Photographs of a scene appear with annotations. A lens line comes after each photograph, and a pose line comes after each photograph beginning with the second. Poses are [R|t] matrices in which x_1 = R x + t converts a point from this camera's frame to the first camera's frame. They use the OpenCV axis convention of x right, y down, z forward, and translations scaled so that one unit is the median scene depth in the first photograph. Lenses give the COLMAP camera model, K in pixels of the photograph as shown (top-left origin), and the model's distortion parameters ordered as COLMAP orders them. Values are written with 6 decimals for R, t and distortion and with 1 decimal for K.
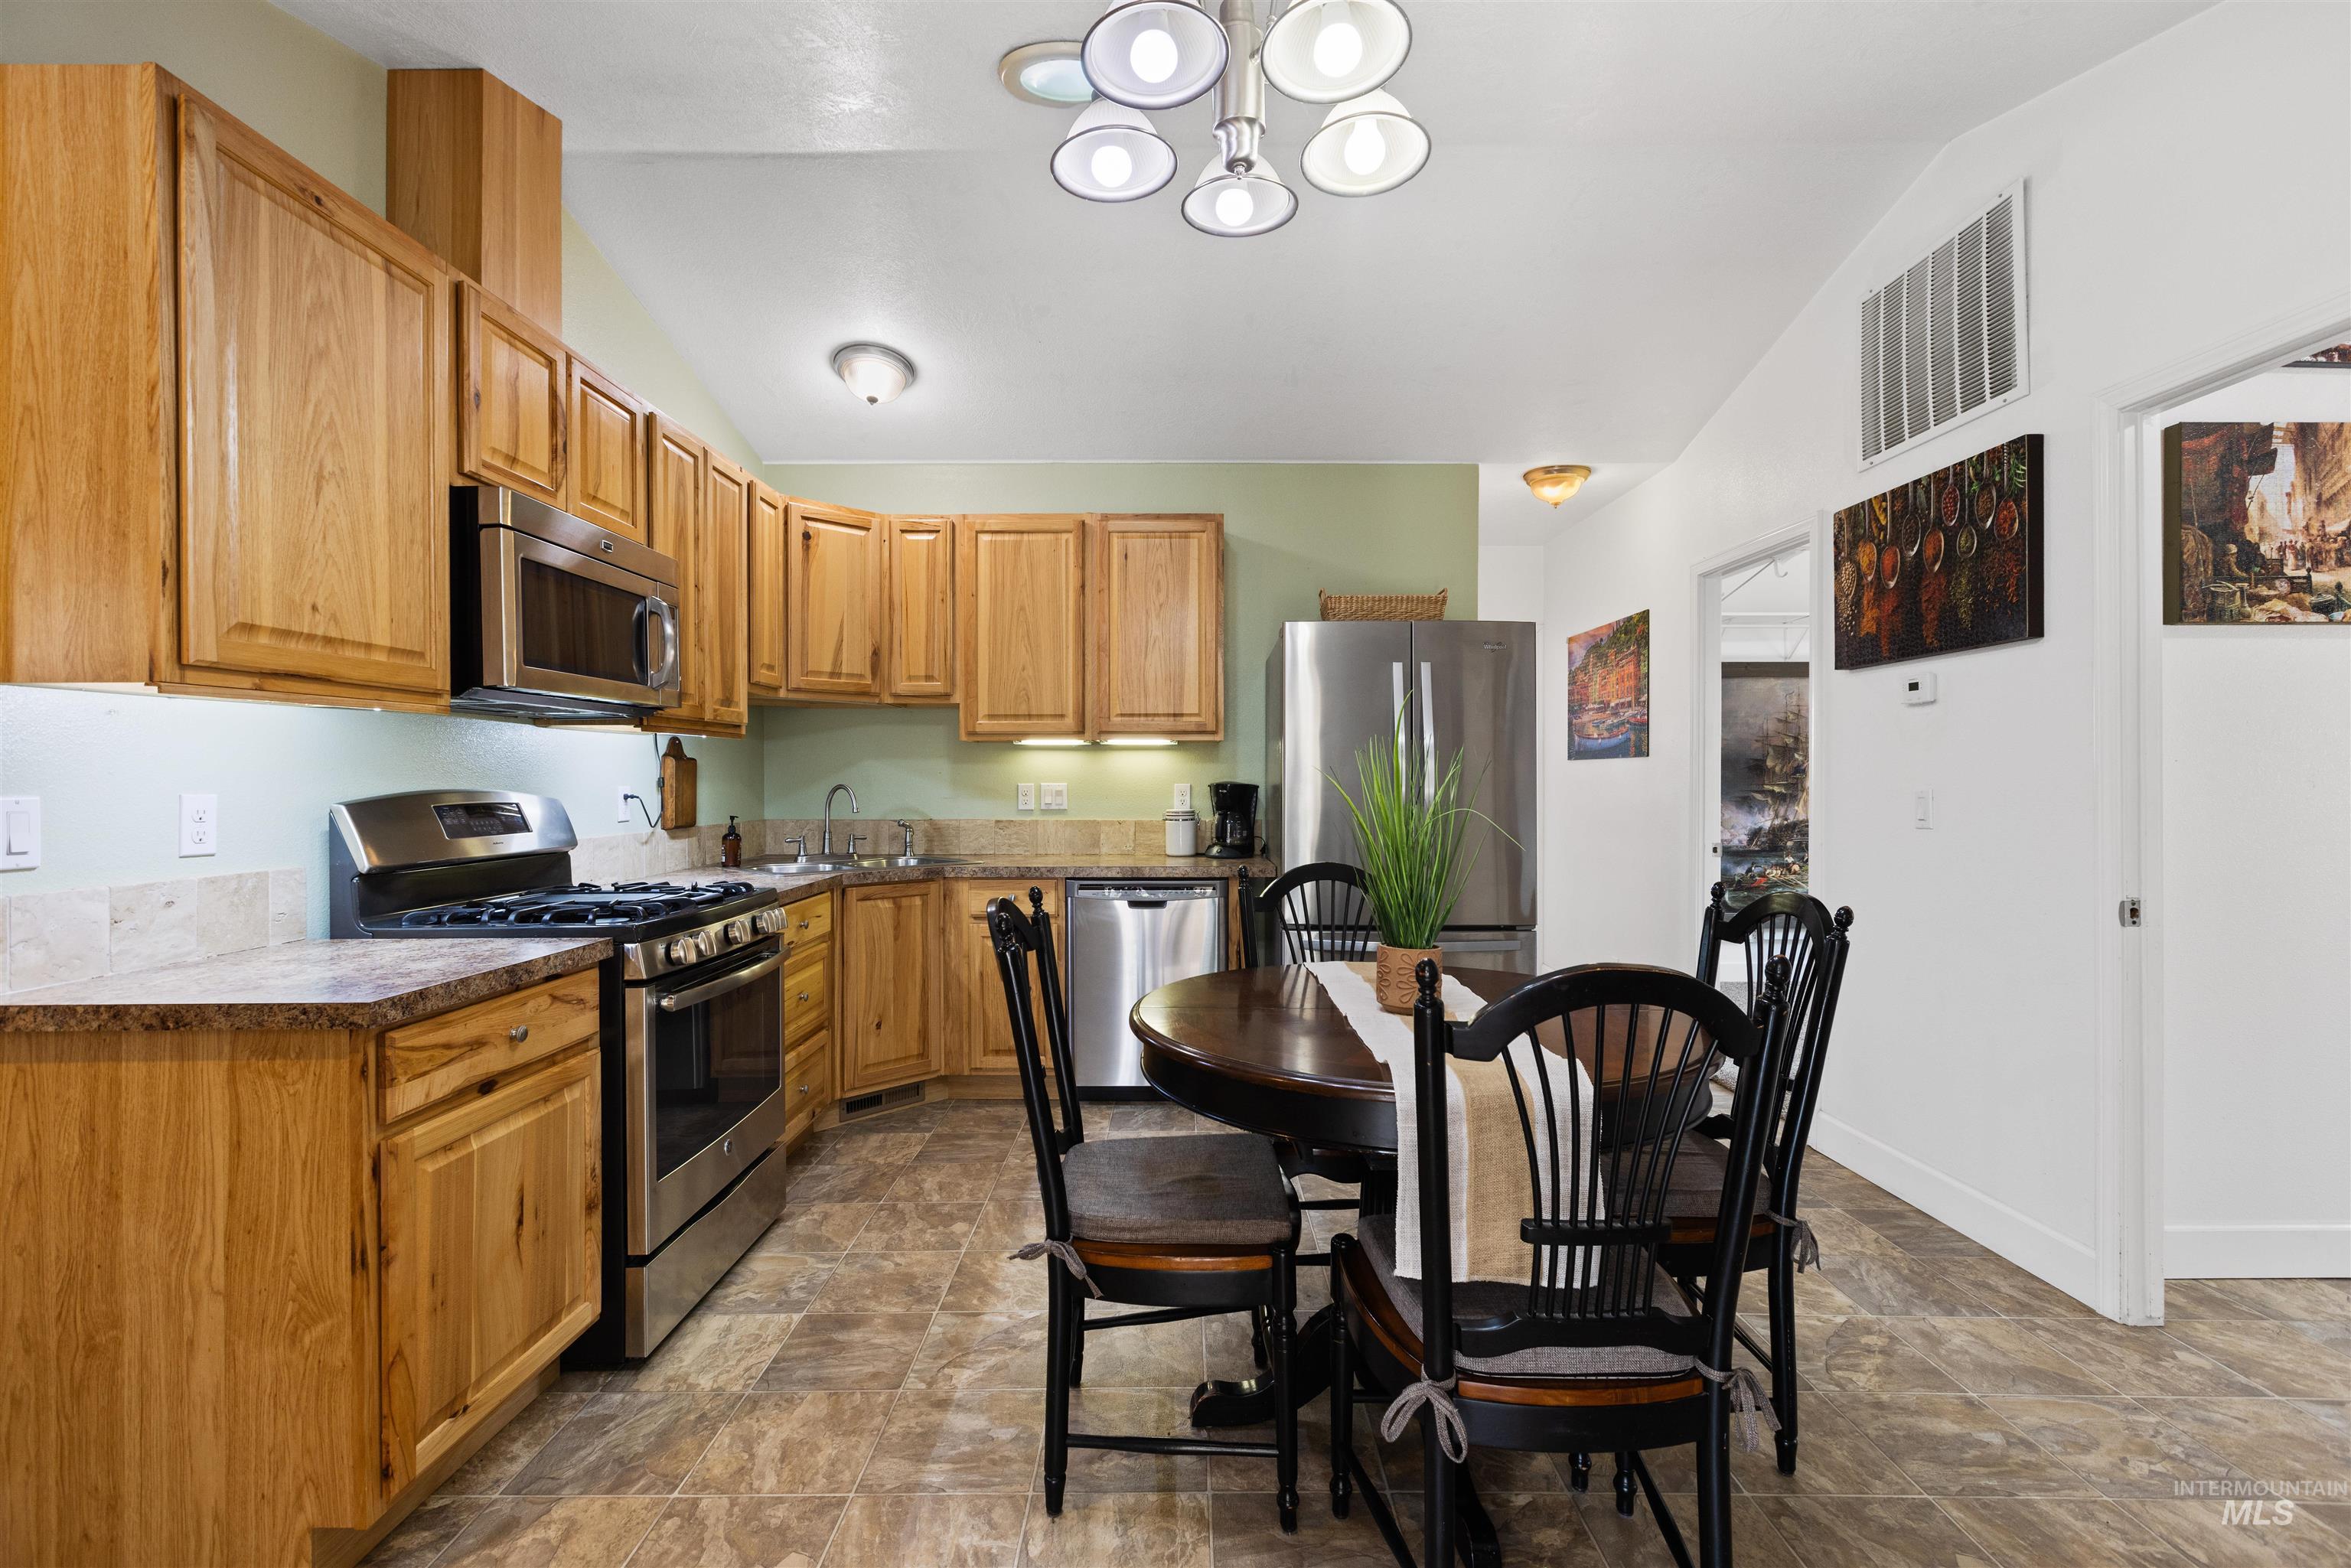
lens RADIAL K [[1047.7, 0, 1178.6], [0, 1047.7, 776.9], [0, 0, 1]] dist [0.000525, -0.000453]
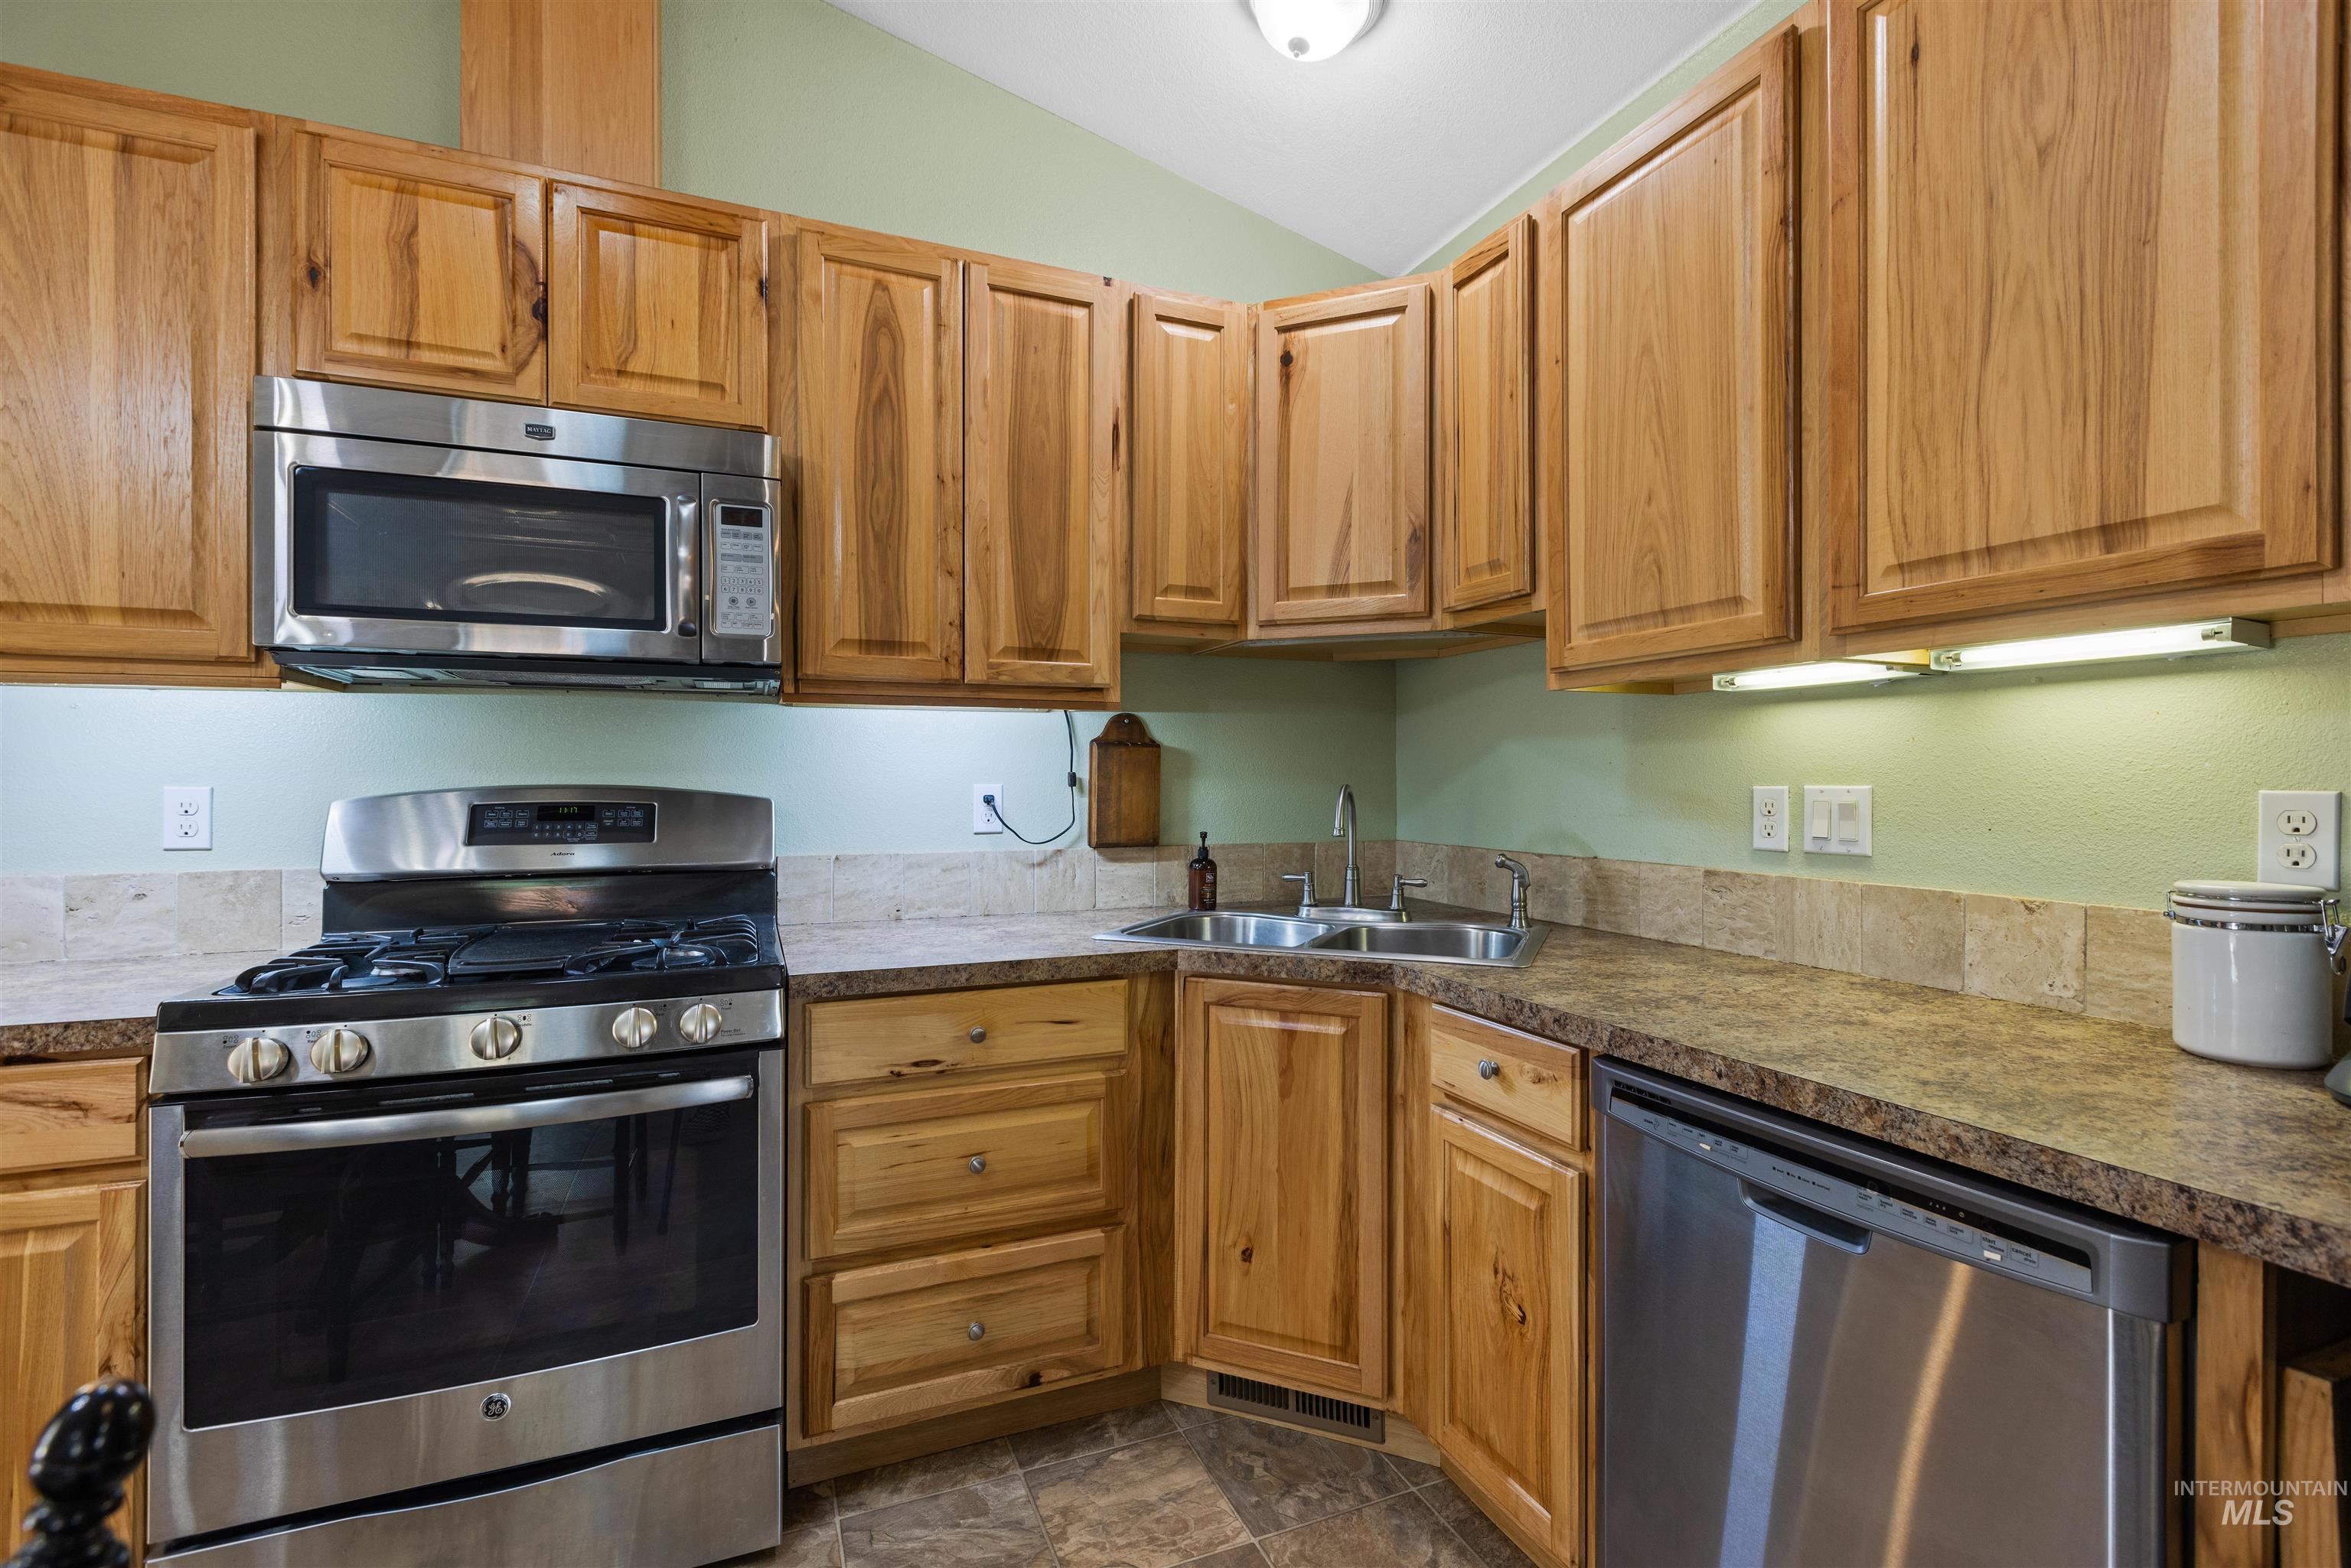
lens RADIAL K [[1047.7, 0, 1171.1], [0, 1047.7, 782.1], [0, 0, 1]] dist [0.000525, -0.000453]
pose [[0.389125, 0.001375, -0.921184, 0.197151], [-0.000491, 0.999999, 0.001285, 0.006450], [0.921185, -0.000048, 0.389125, 0.888904]]
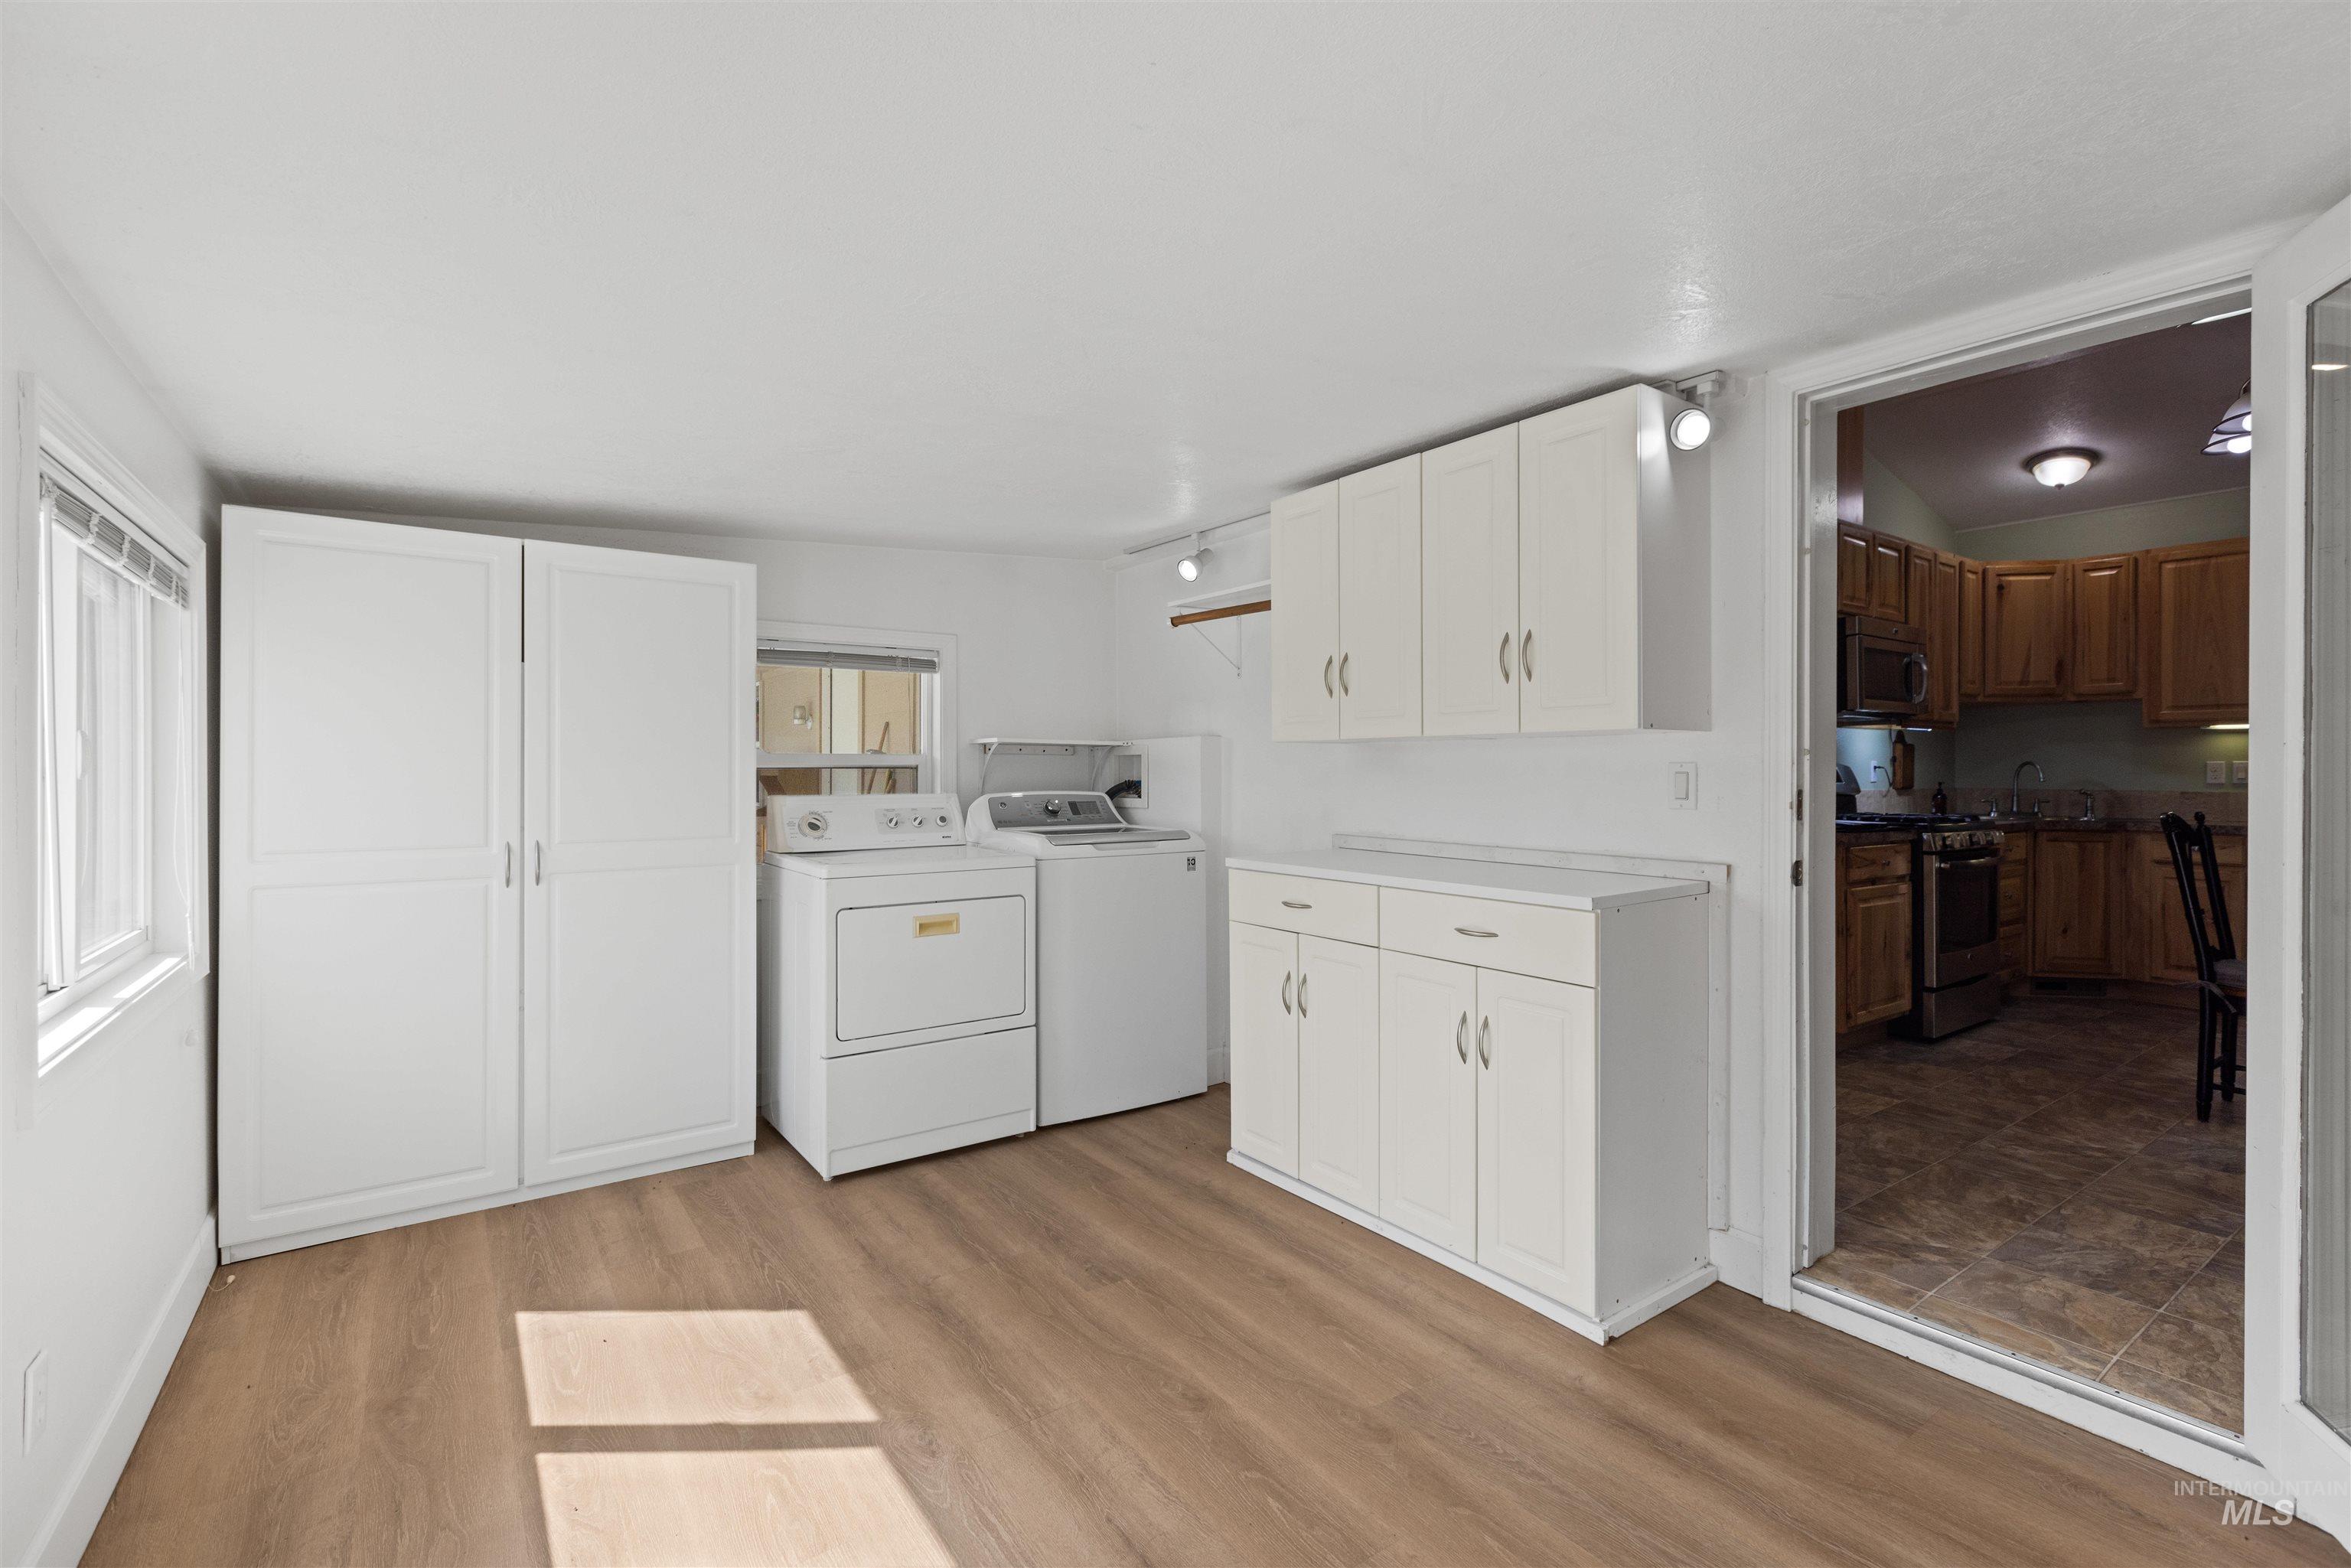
lens RADIAL K [[1047.7, 0, 1184.2], [0, 1047.7, 770.7], [0, 0, 1]] dist [0.000525, -0.000453]
pose [[0.584310, 0.003240, -0.811524, 0.193233], [-0.003573, 0.999993, 0.001420, 0.027140], [0.811523, 0.002070, 0.584317, -0.920166]]
